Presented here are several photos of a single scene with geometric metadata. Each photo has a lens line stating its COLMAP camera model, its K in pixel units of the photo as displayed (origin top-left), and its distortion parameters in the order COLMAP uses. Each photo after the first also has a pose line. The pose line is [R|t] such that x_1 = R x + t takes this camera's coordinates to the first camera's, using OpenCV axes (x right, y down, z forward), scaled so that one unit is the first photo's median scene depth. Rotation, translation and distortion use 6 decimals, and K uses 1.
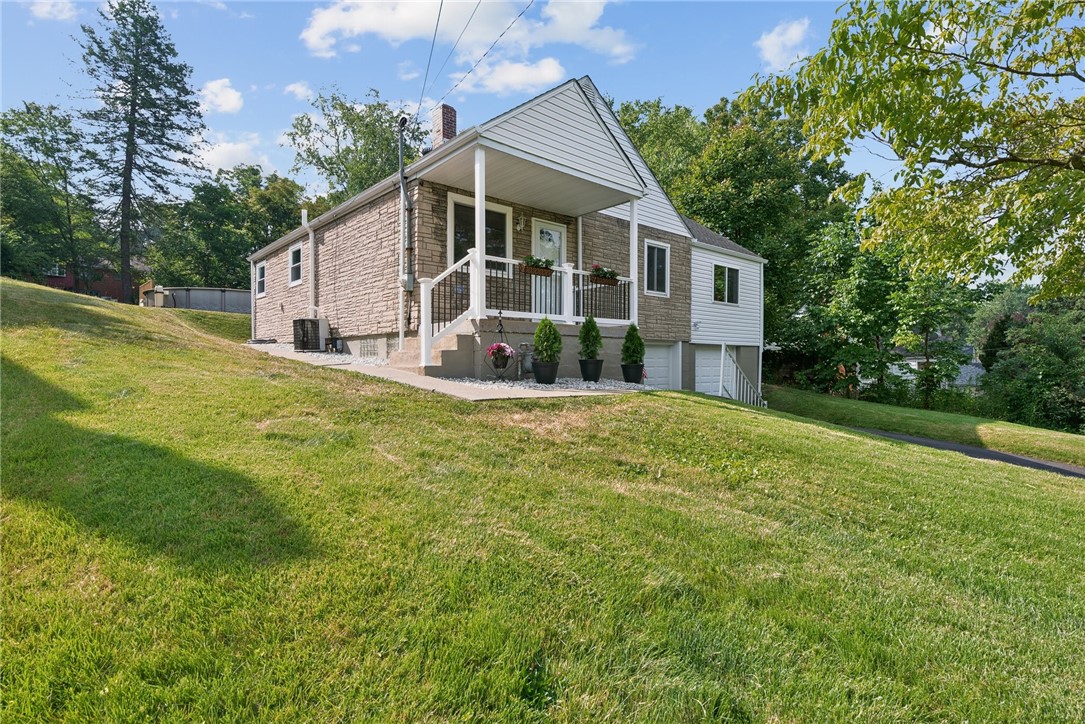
lens RADIAL K [[541.3, 0, 546.7], [0, 541.3, 366.8], [0, 0, 1]] dist [-0.000700, -0.001263]
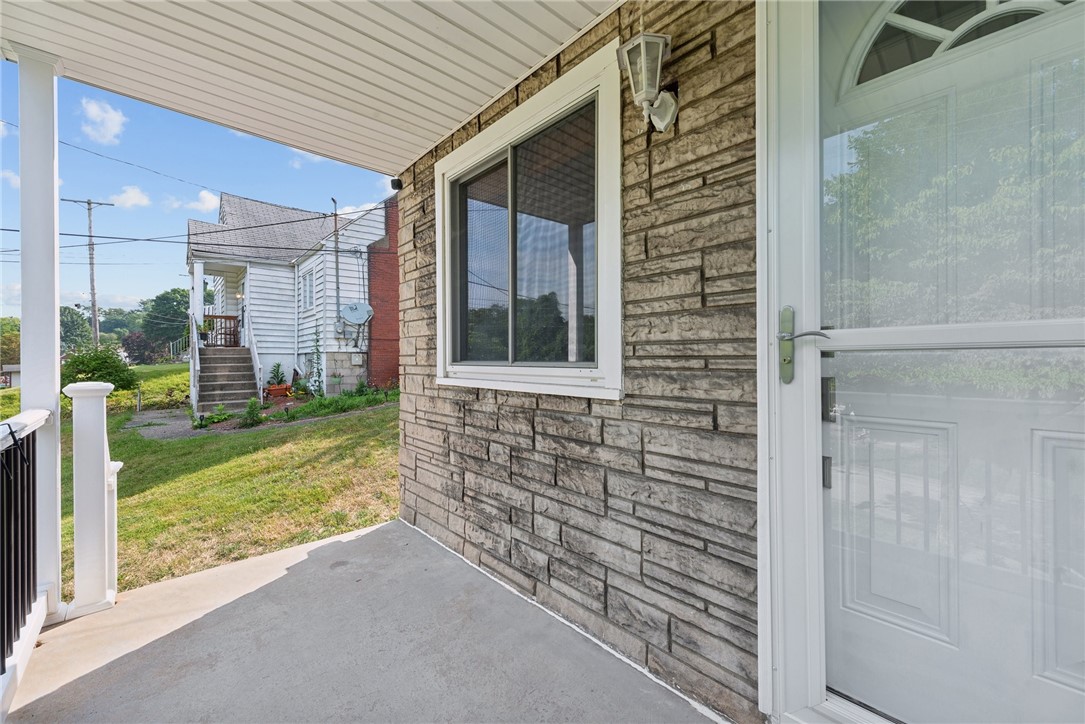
lens RADIAL K [[433.4, 0, 543.9], [0, 433.4, 359.6], [0, 0, 1]] dist [0.009182, -0.000158]
pose [[0.011332, 0.005885, -0.999918, 0.114429], [0.002950, 0.999978, 0.005919, -0.219035], [0.999931, -0.003017, 0.011315, 1.185230]]
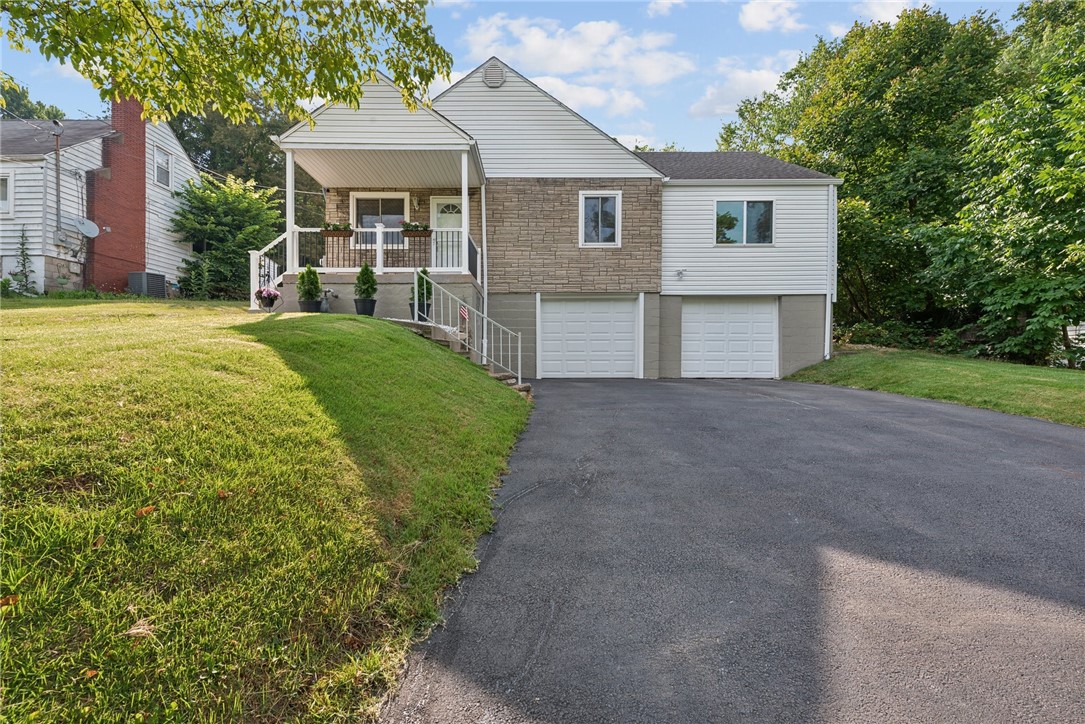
lens RADIAL K [[433.4, 0, 538.8], [0, 433.4, 363.5], [0, 0, 1]] dist [0.009182, -0.000158]
pose [[0.747355, -0.006936, -0.664389, 1.006837], [-0.003576, 0.999889, -0.014461, 0.140106], [0.664415, 0.013183, 0.747247, 0.554337]]
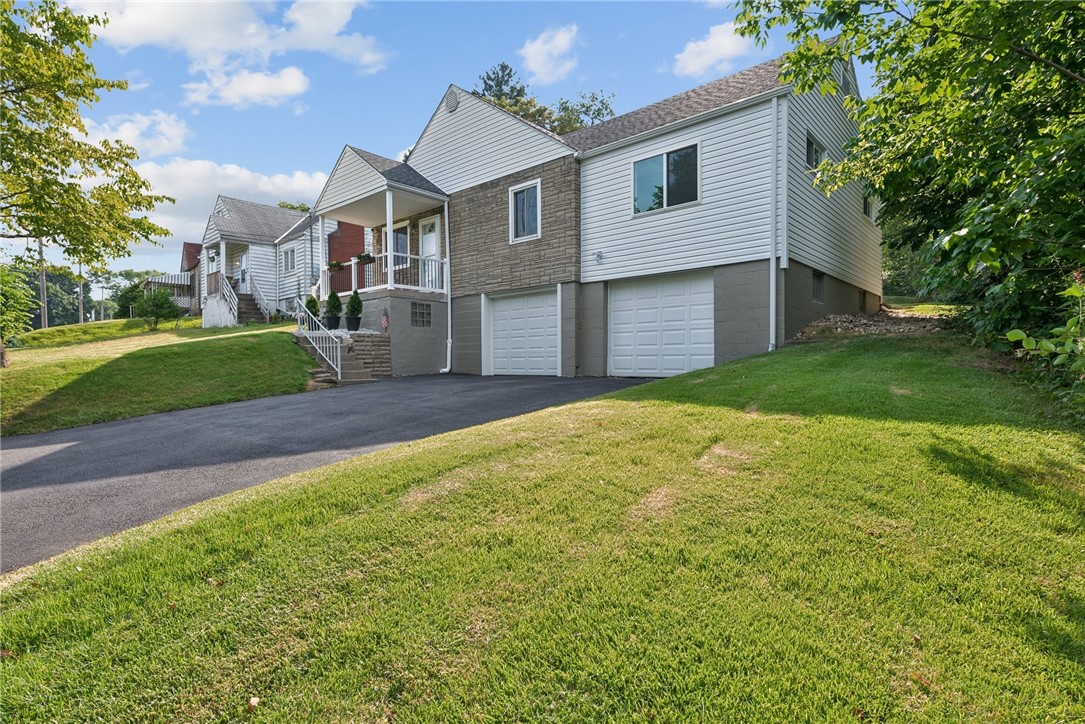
lens RADIAL K [[541.3, 0, 543.9], [0, 541.3, 363.7], [0, 0, 1]] dist [-0.000700, -0.001263]
pose [[0.122017, 0.001660, -0.992527, 1.809530], [0.001084, 0.999998, 0.001806, 0.128132], [0.992527, -0.001296, 0.122015, 1.451530]]
